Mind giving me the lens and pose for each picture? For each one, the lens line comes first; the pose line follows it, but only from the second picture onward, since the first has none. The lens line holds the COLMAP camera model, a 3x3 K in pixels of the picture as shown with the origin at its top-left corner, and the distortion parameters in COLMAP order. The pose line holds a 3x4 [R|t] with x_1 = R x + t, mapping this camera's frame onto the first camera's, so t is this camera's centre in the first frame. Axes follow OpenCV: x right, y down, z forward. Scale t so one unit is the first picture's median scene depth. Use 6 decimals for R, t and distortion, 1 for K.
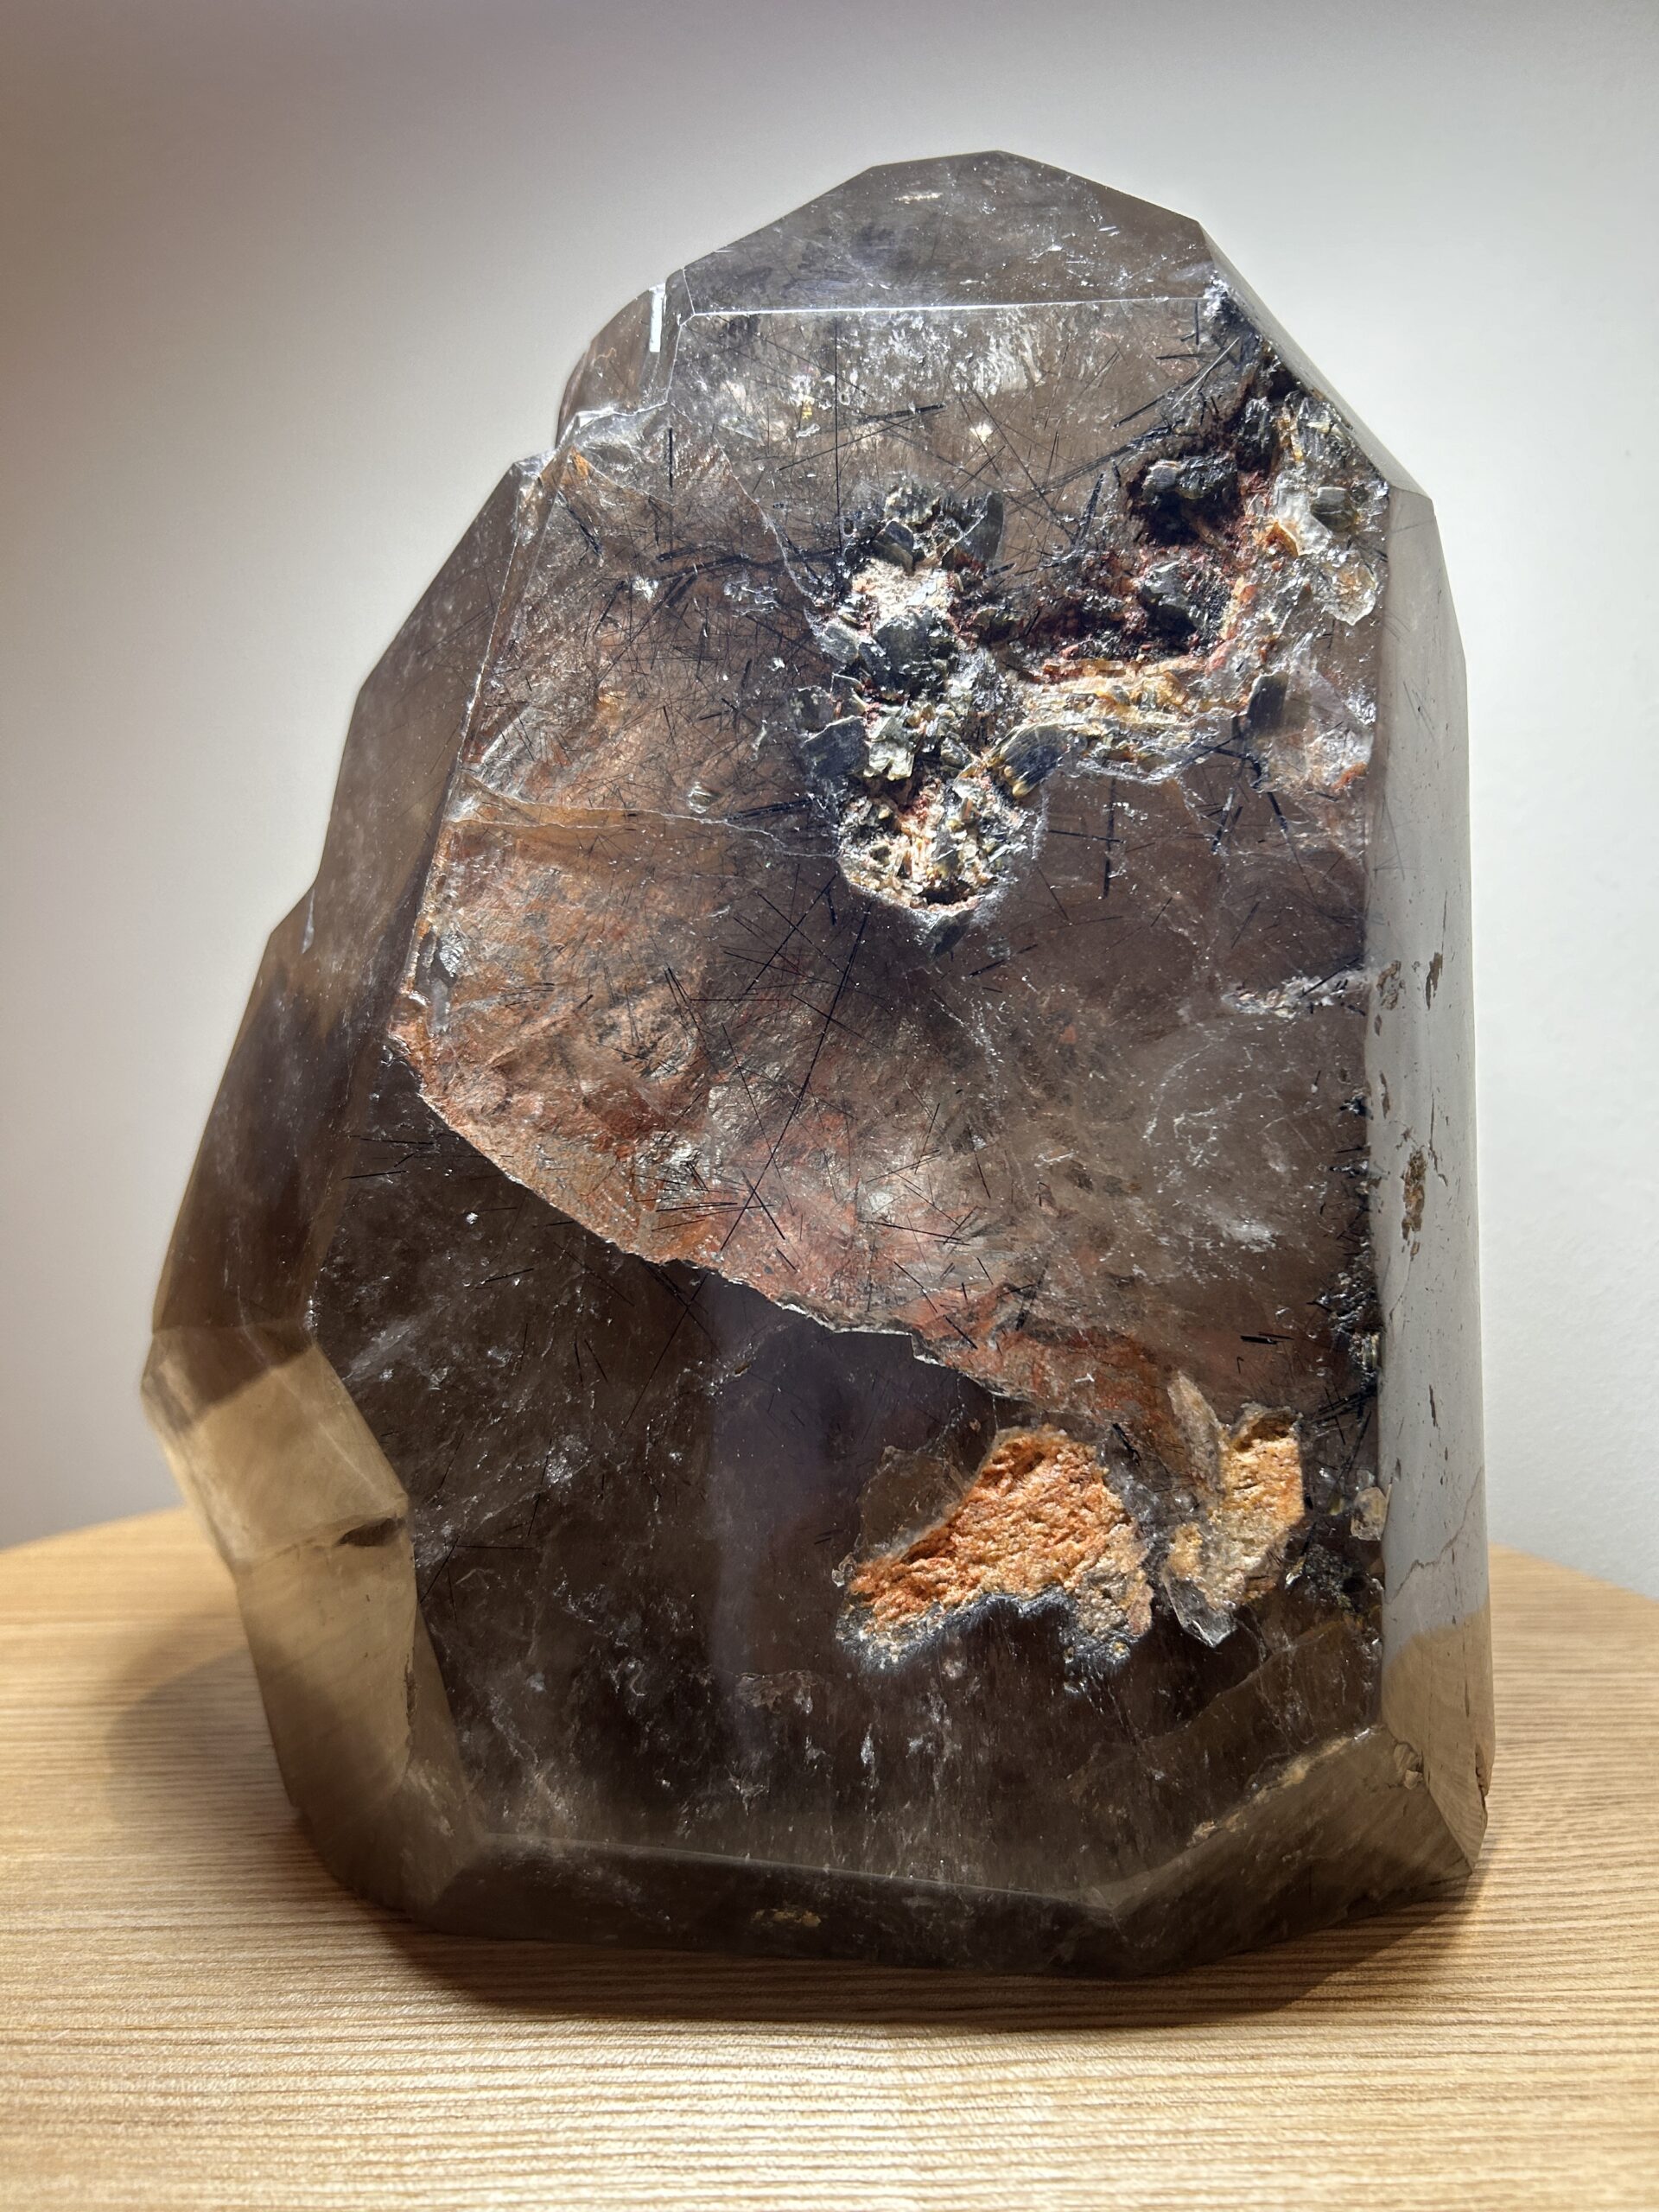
lens RADIAL K [[1697.3, 0, 835.4], [0, 1697.3, 1107.7], [0, 0, 1]] dist [0.052638, -0.086726]
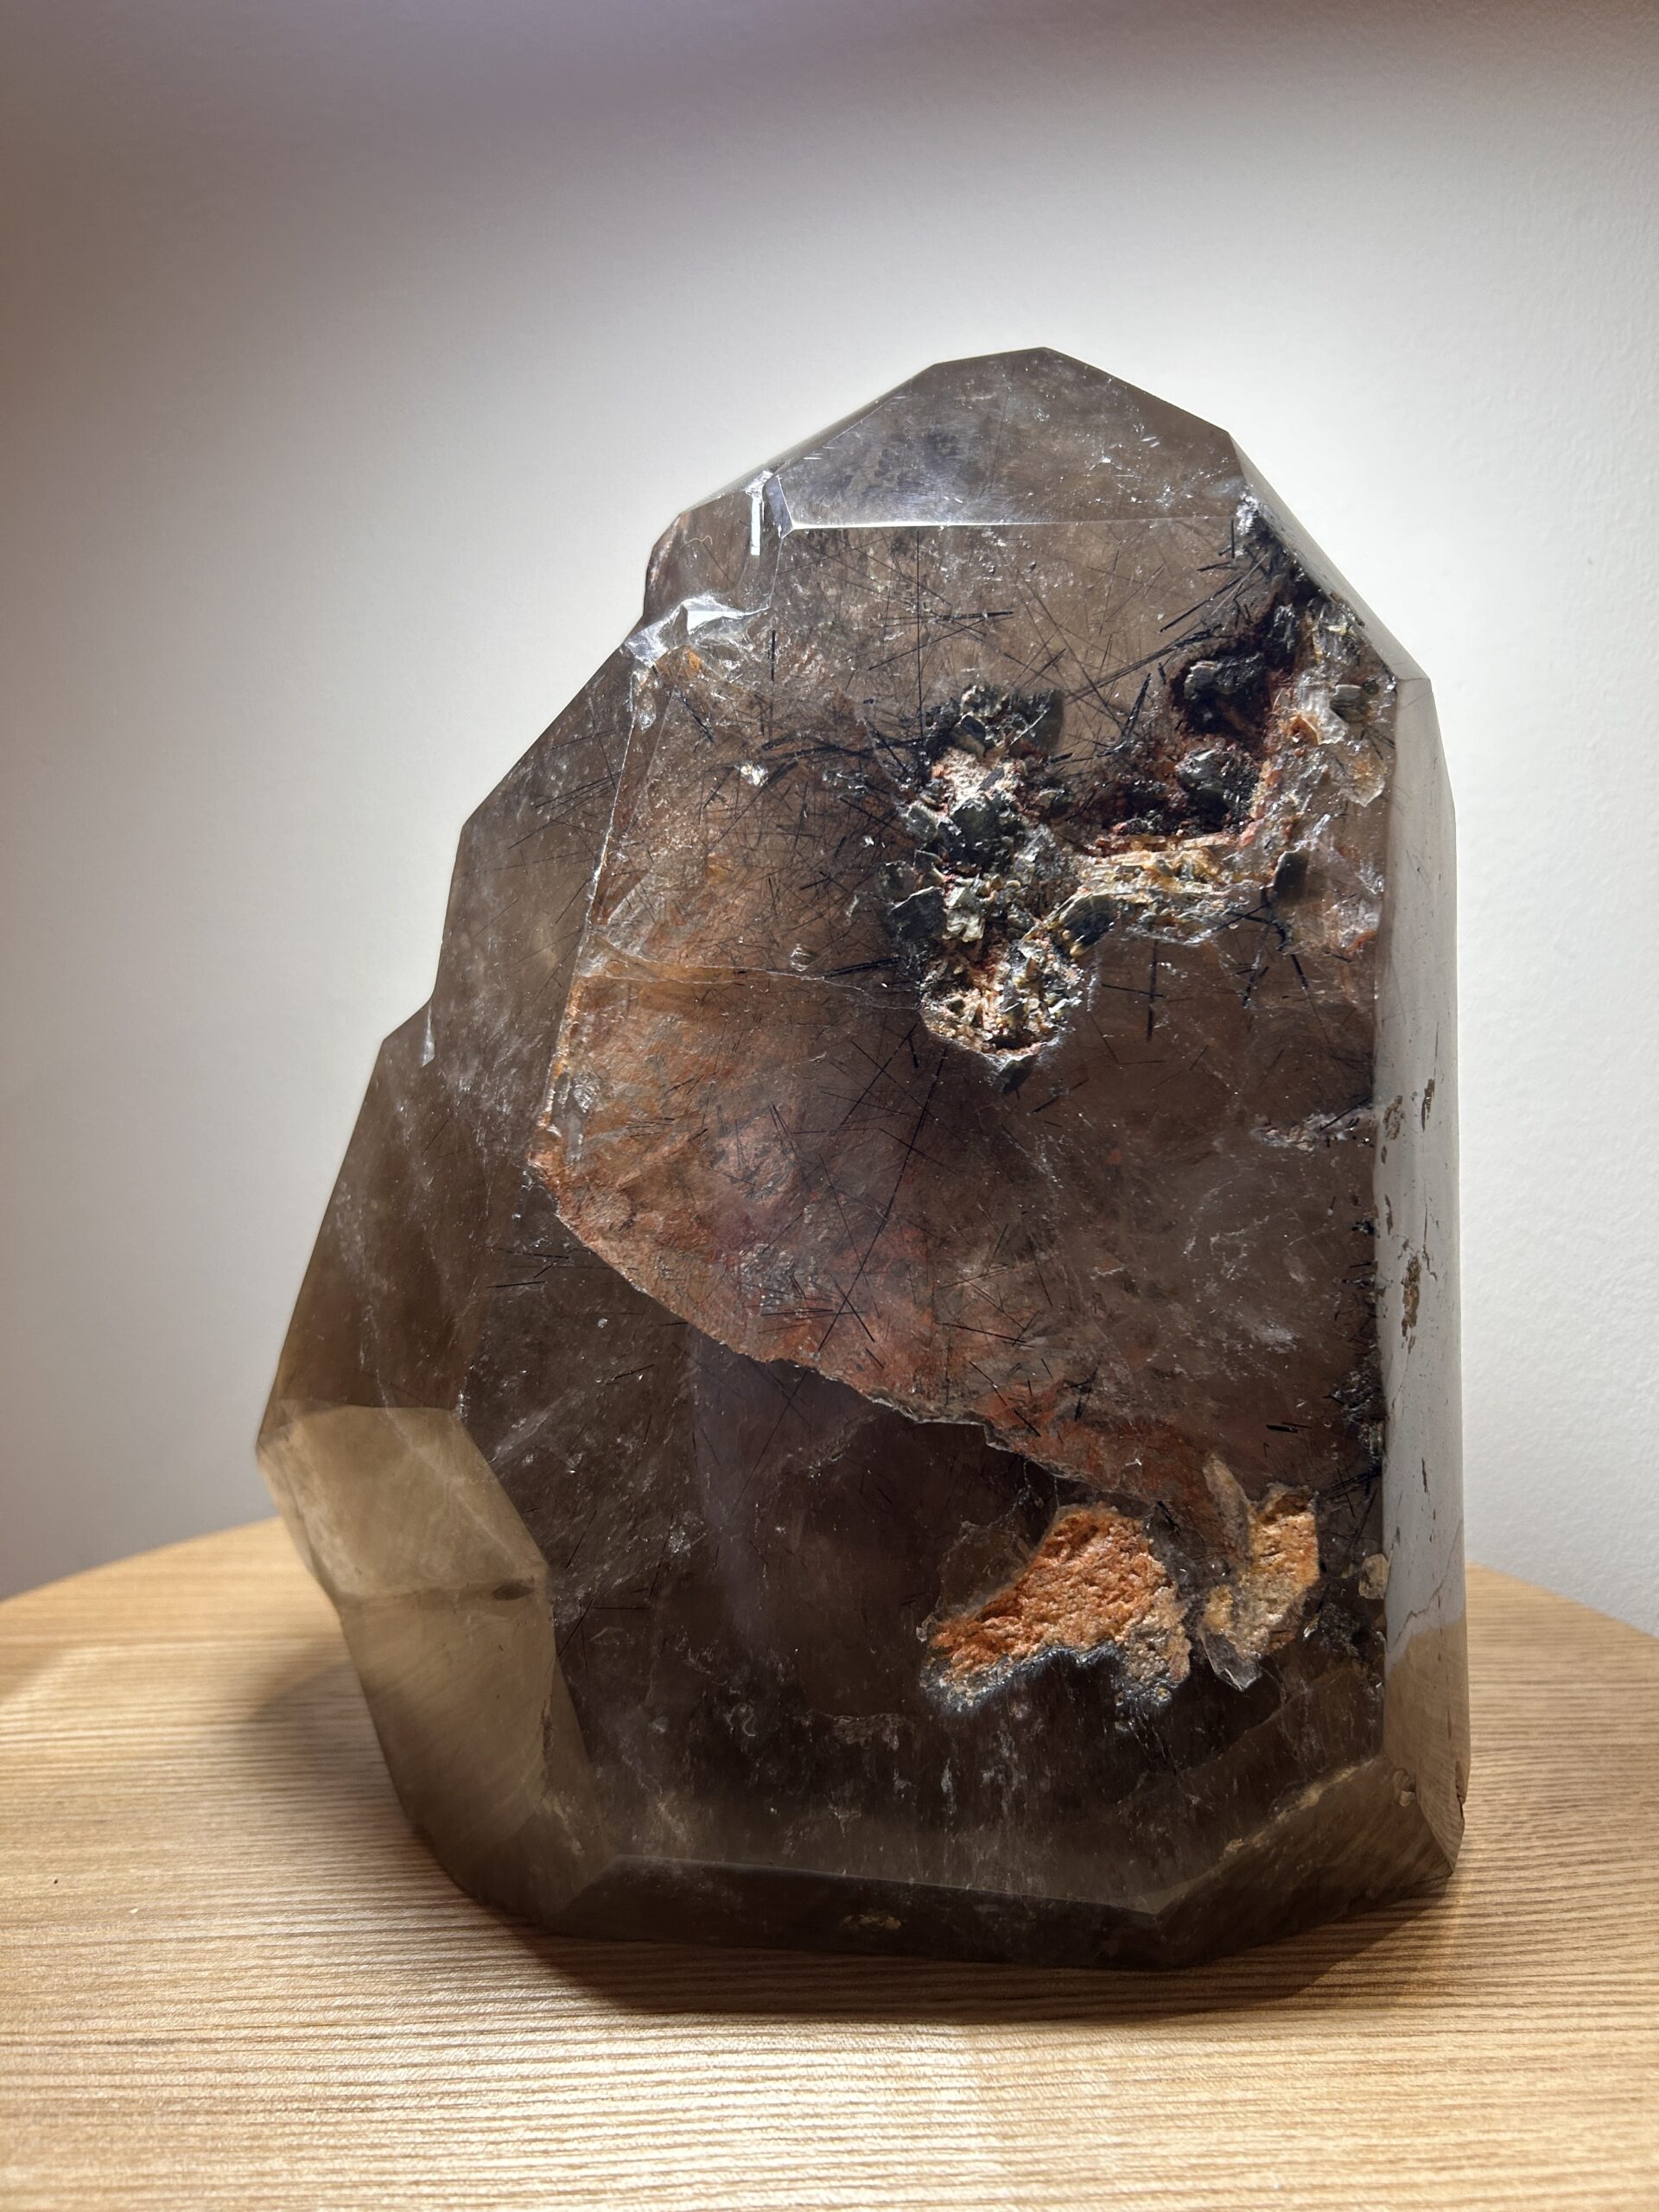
lens RADIAL K [[1683.4, 0, 831.8], [0, 1683.4, 1113.2], [0, 0, 1]] dist [0.059441, -0.090536]
pose [[0.999624, 0.001608, 0.027360, -0.091045], [-0.002245, 0.999727, 0.023267, -0.105289], [-0.027315, -0.023320, 0.999355, -0.143406]]
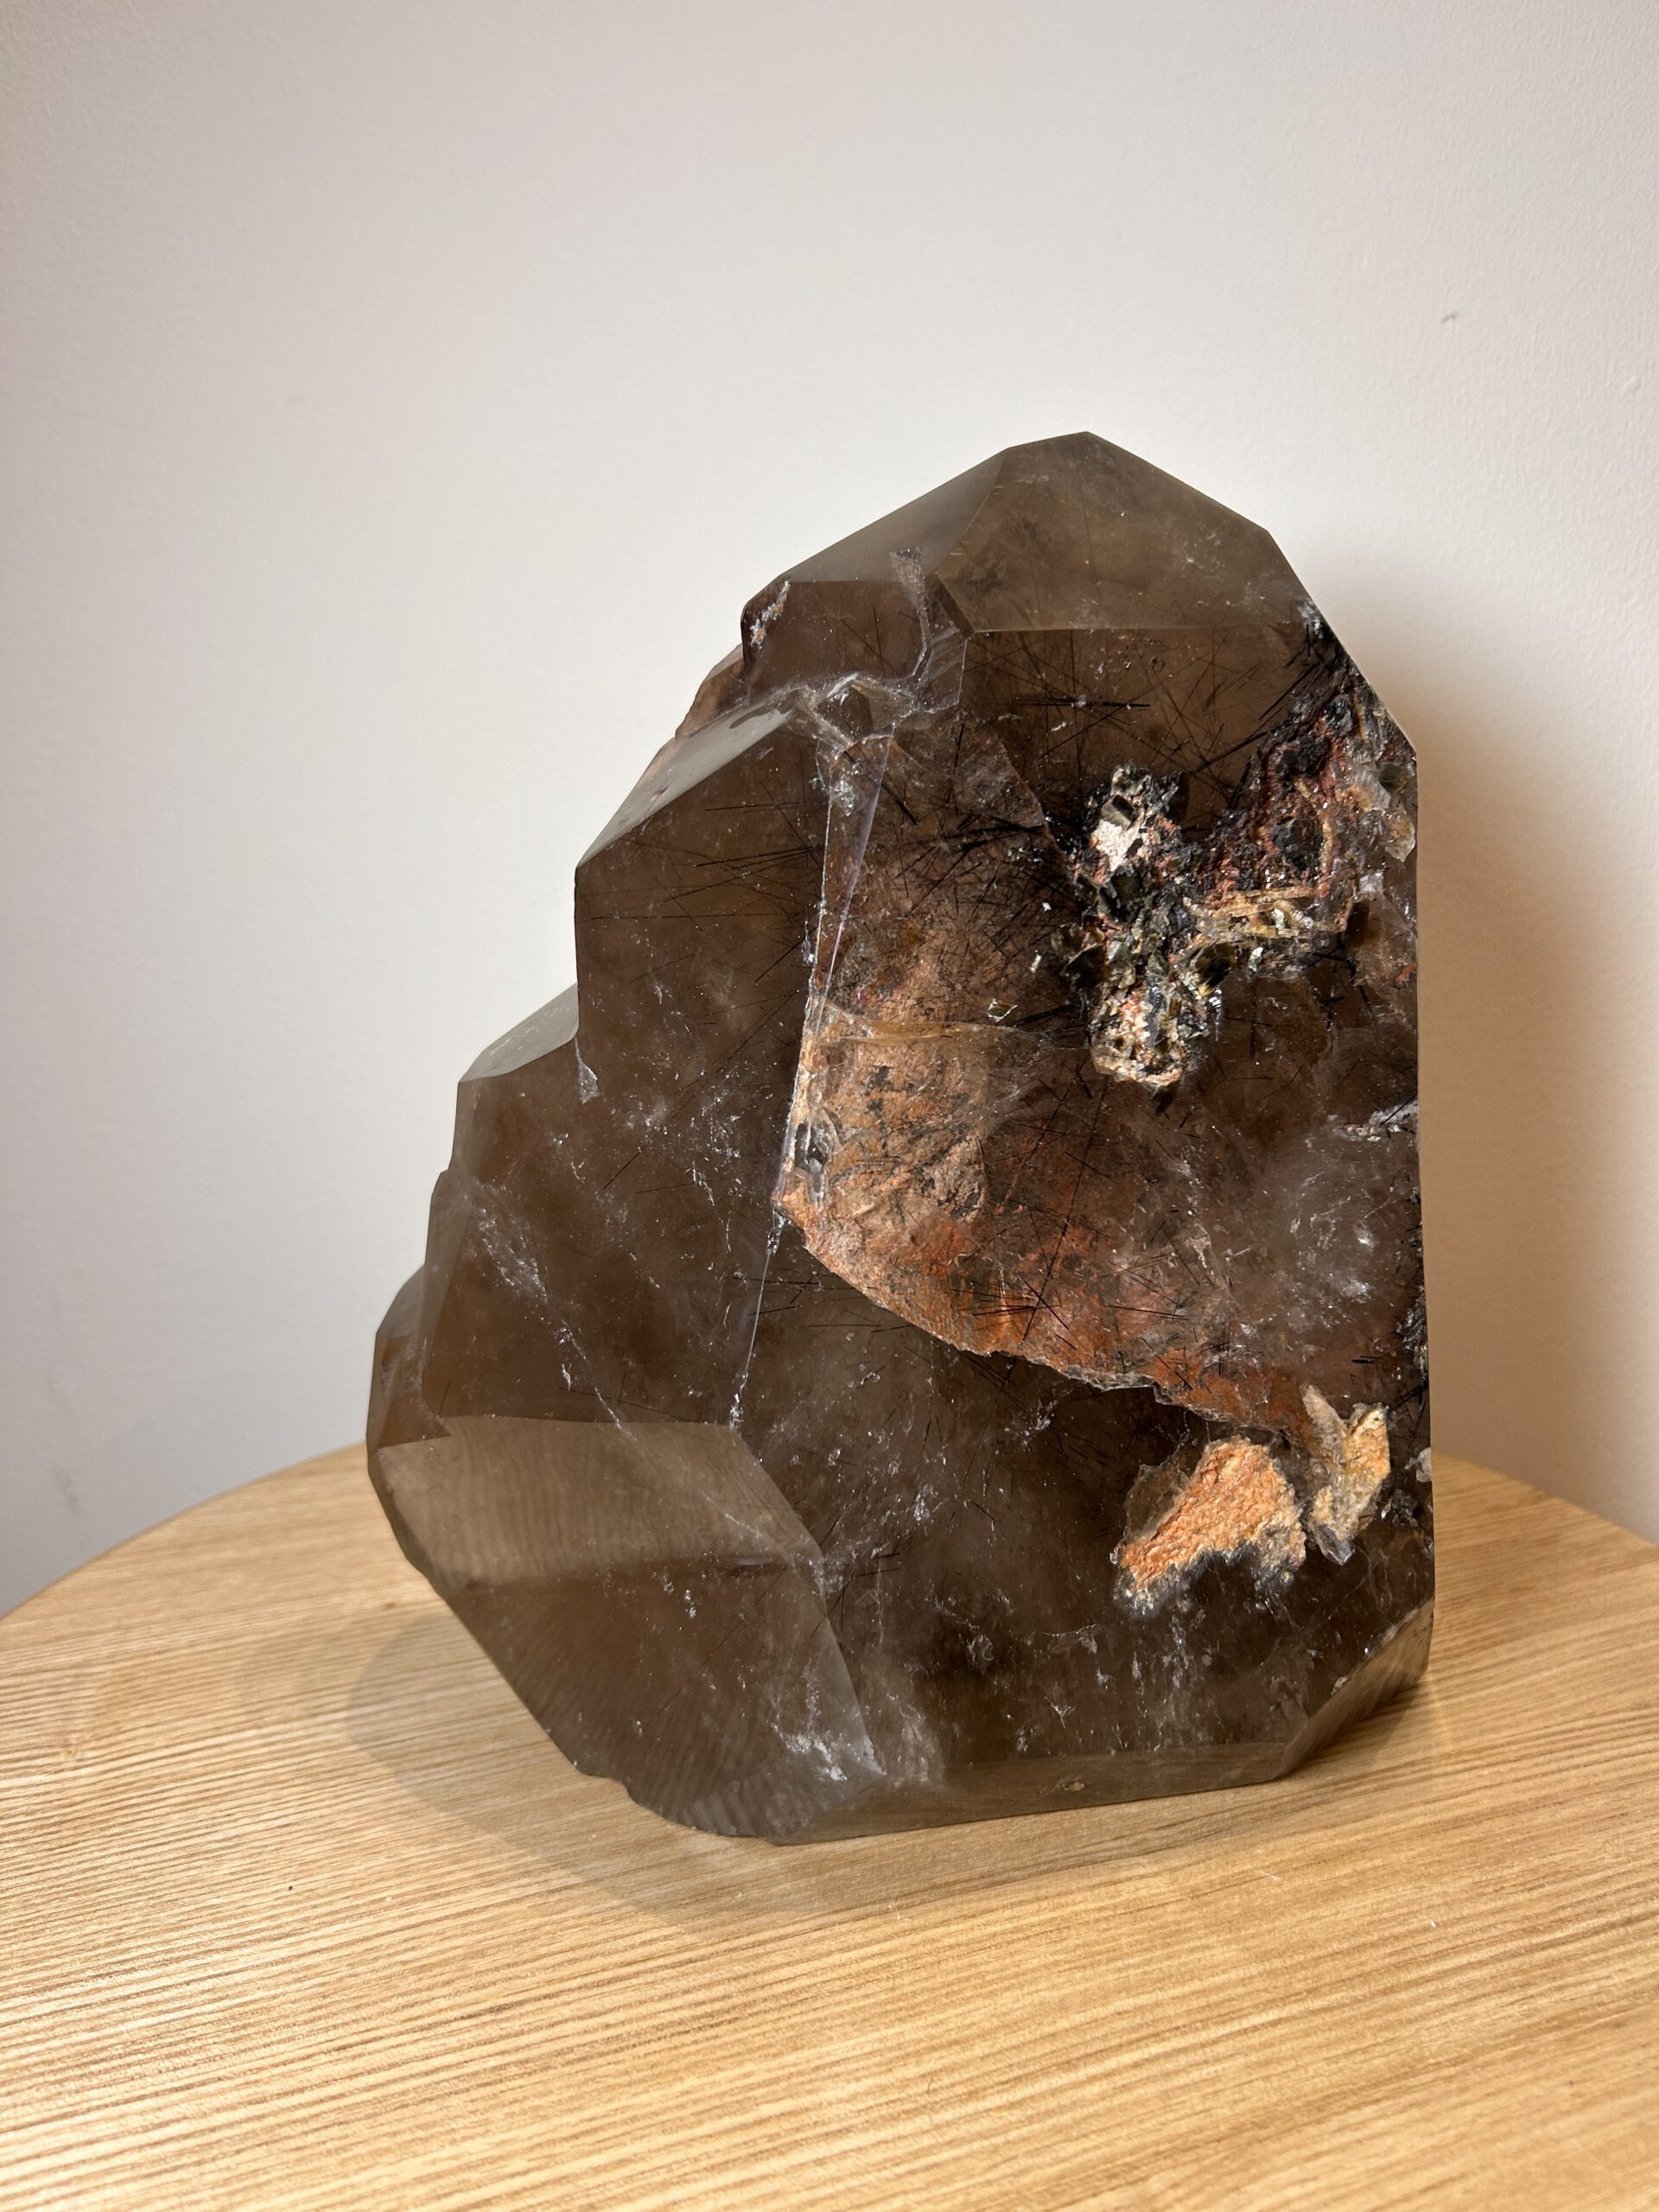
lens RADIAL K [[1678.5, 0, 838.0], [0, 1678.5, 1110.2], [0, 0, 1]] dist [0.028601, -0.043206]
pose [[0.948892, -0.069286, 0.307903, -0.620383], [0.033559, 0.992224, 0.119854, -0.270931], [-0.313813, -0.103396, 0.943838, -0.217313]]
